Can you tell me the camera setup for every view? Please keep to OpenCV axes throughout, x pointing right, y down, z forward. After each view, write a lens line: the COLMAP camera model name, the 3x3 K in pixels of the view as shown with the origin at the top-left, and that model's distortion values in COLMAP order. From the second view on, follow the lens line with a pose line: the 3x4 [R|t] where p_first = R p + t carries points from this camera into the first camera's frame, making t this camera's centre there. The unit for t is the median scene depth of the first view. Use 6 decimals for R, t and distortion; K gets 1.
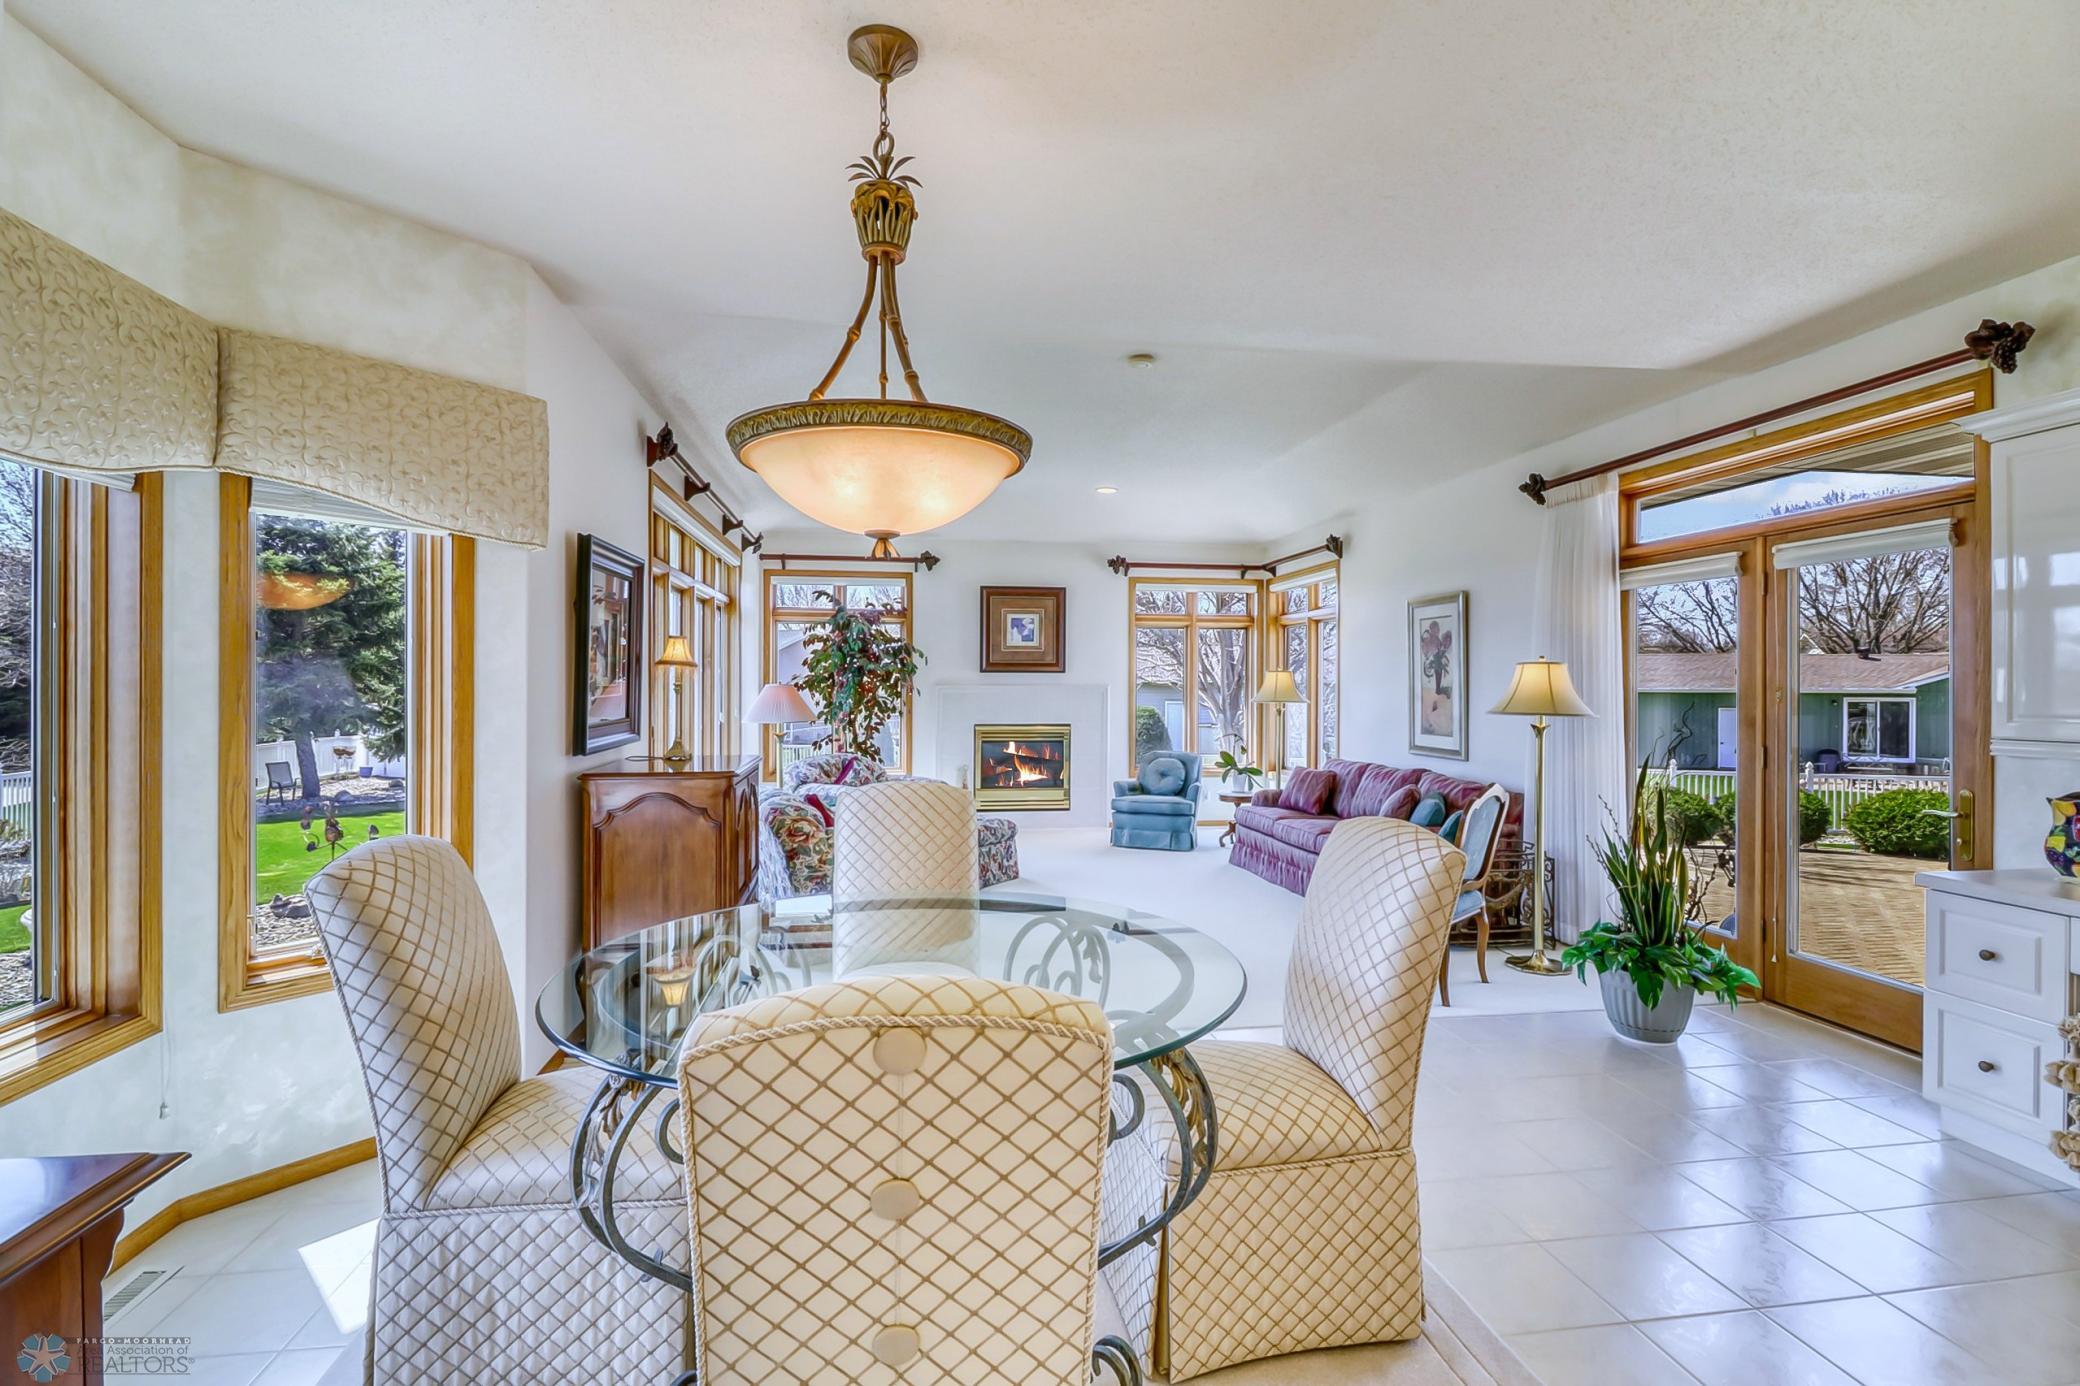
lens RADIAL K [[963.7, 0, 1026.9], [0, 963.7, 687.9], [0, 0, 1]] dist [-0.000024, -0.005467]
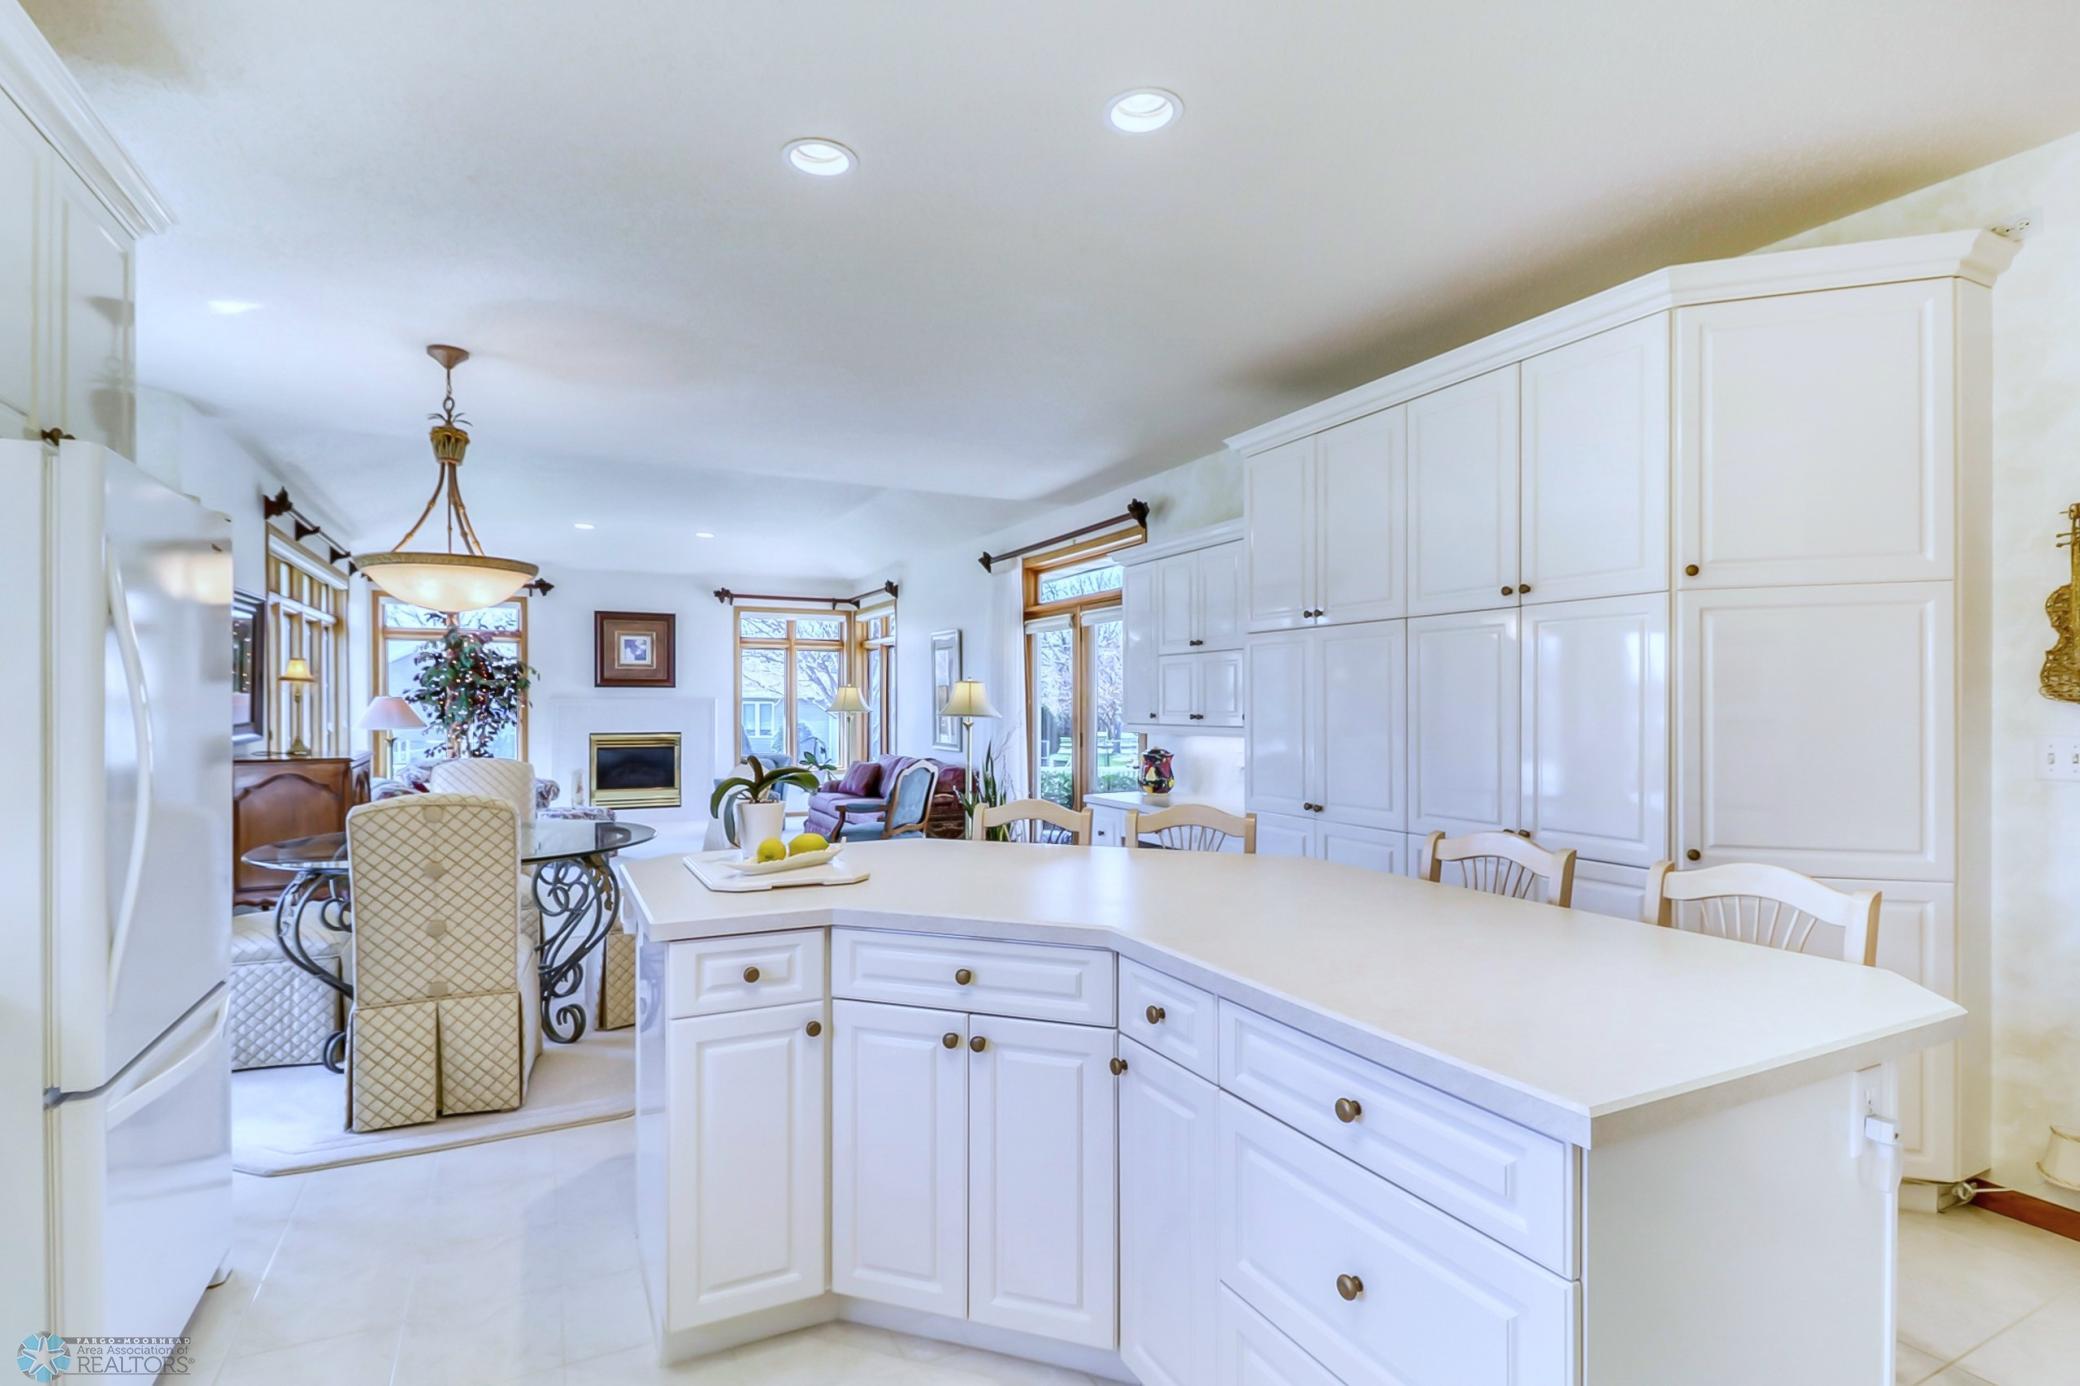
lens RADIAL K [[991.7, 0, 1034.8], [0, 991.7, 714.6], [0, 0, 1]] dist [-0.006128, -0.000925]
pose [[0.947651, -0.006032, 0.319252, 0.092230], [0.002576, 0.999933, 0.011247, 0.005734], [-0.319298, -0.009835, 0.947603, -0.349752]]
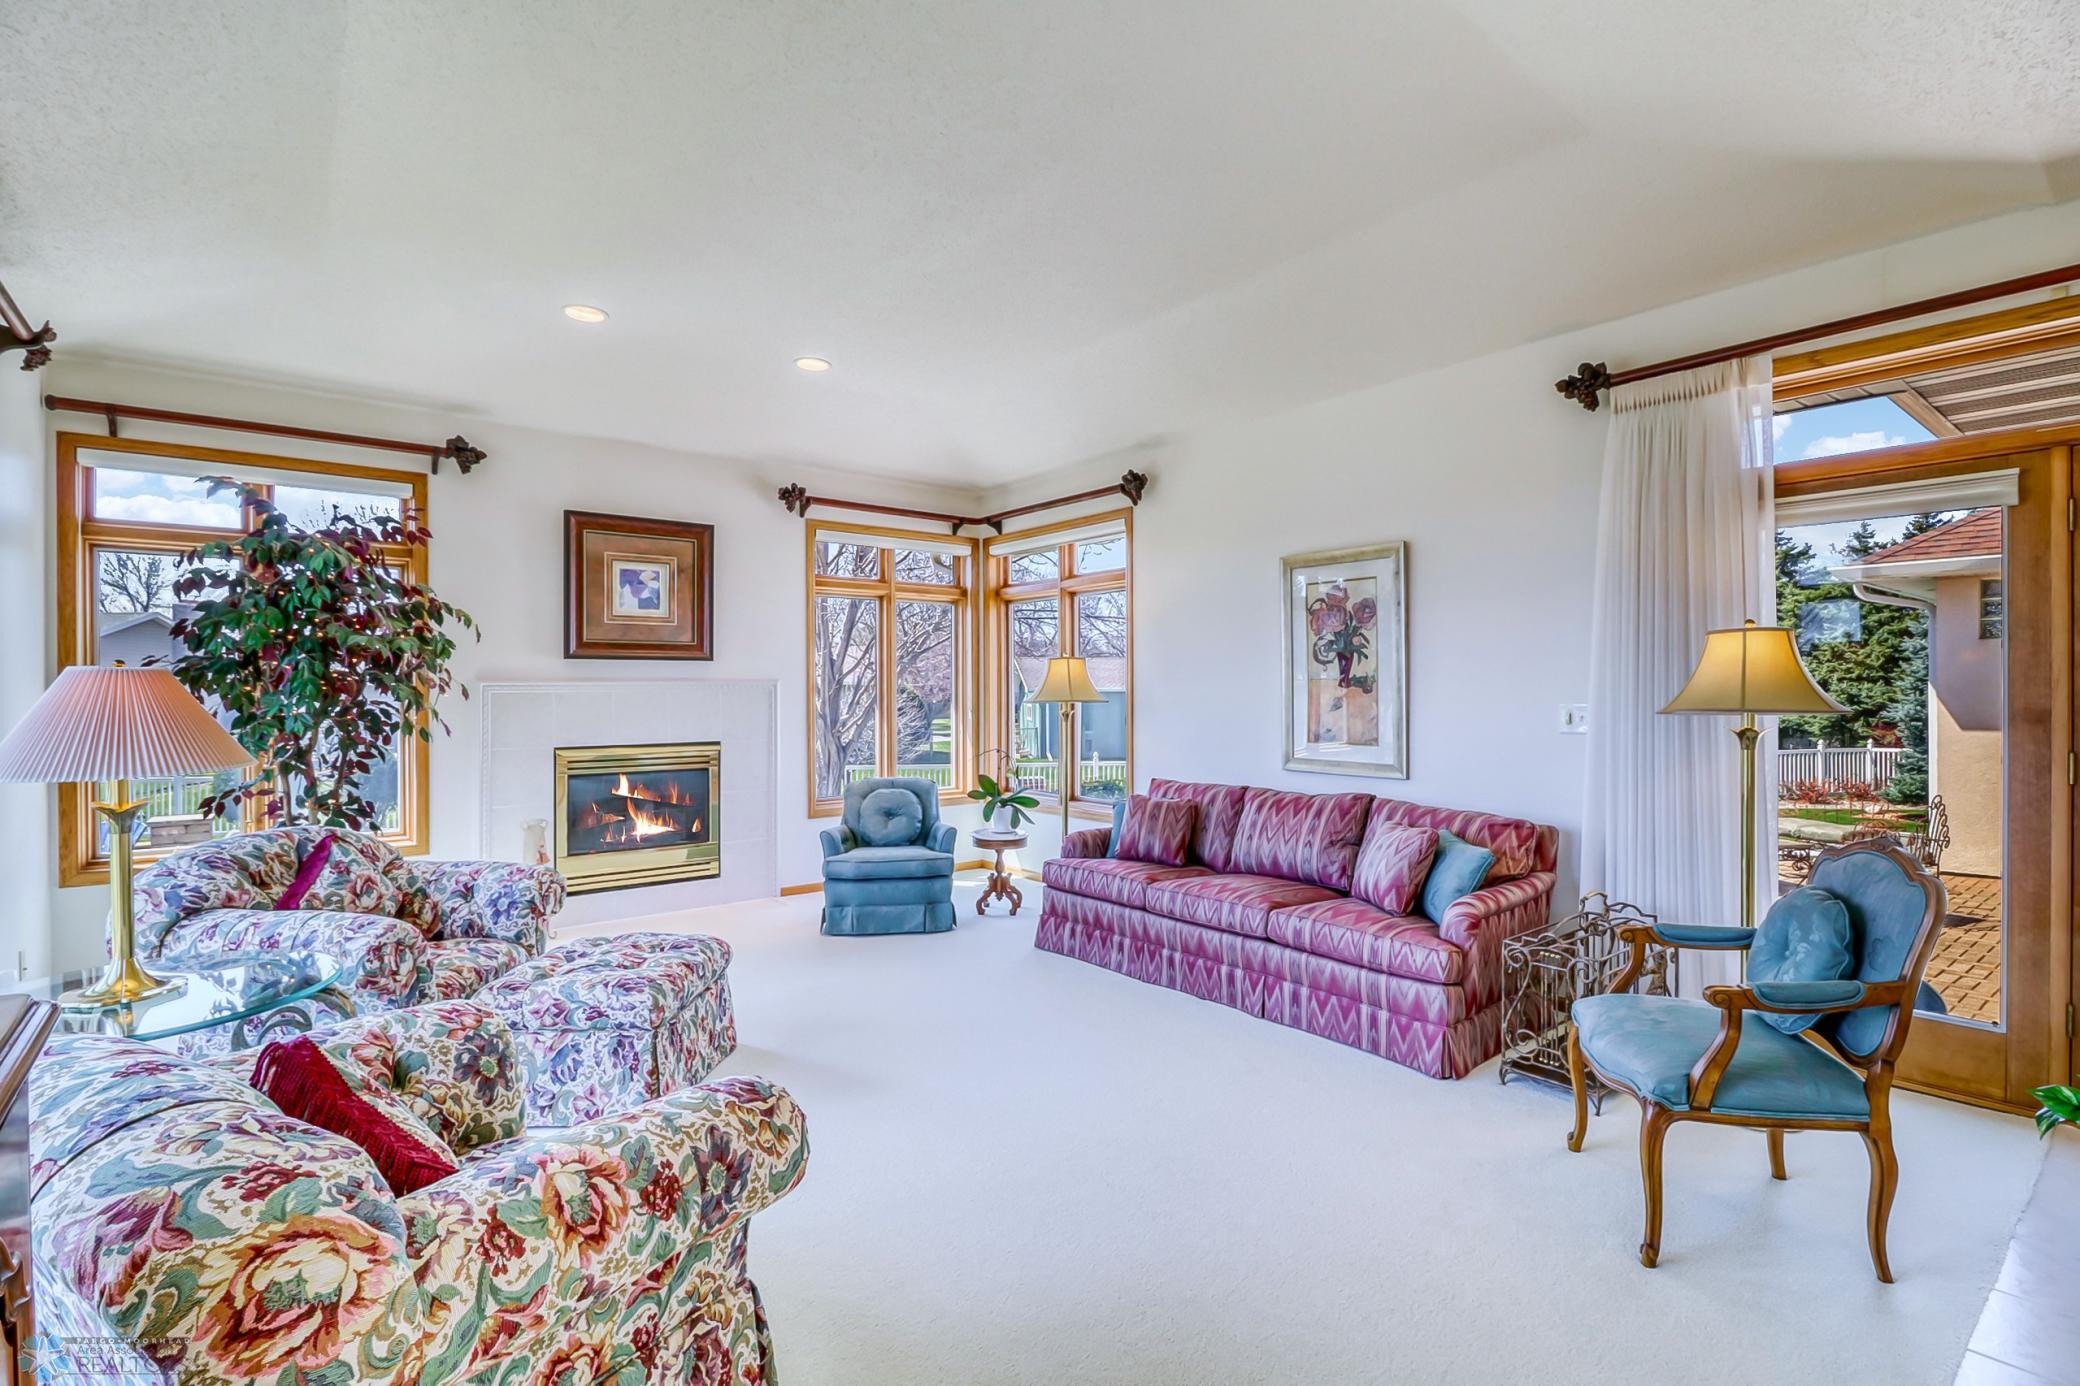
lens RADIAL K [[963.7, 0, 1038.2], [0, 963.7, 693.2], [0, 0, 1]] dist [-0.000024, -0.005467]
pose [[0.863013, -0.008289, 0.505113, -0.127532], [0.007320, 0.999966, 0.003903, 0.006335], [-0.505128, 0.000329, 0.863044, 0.469538]]
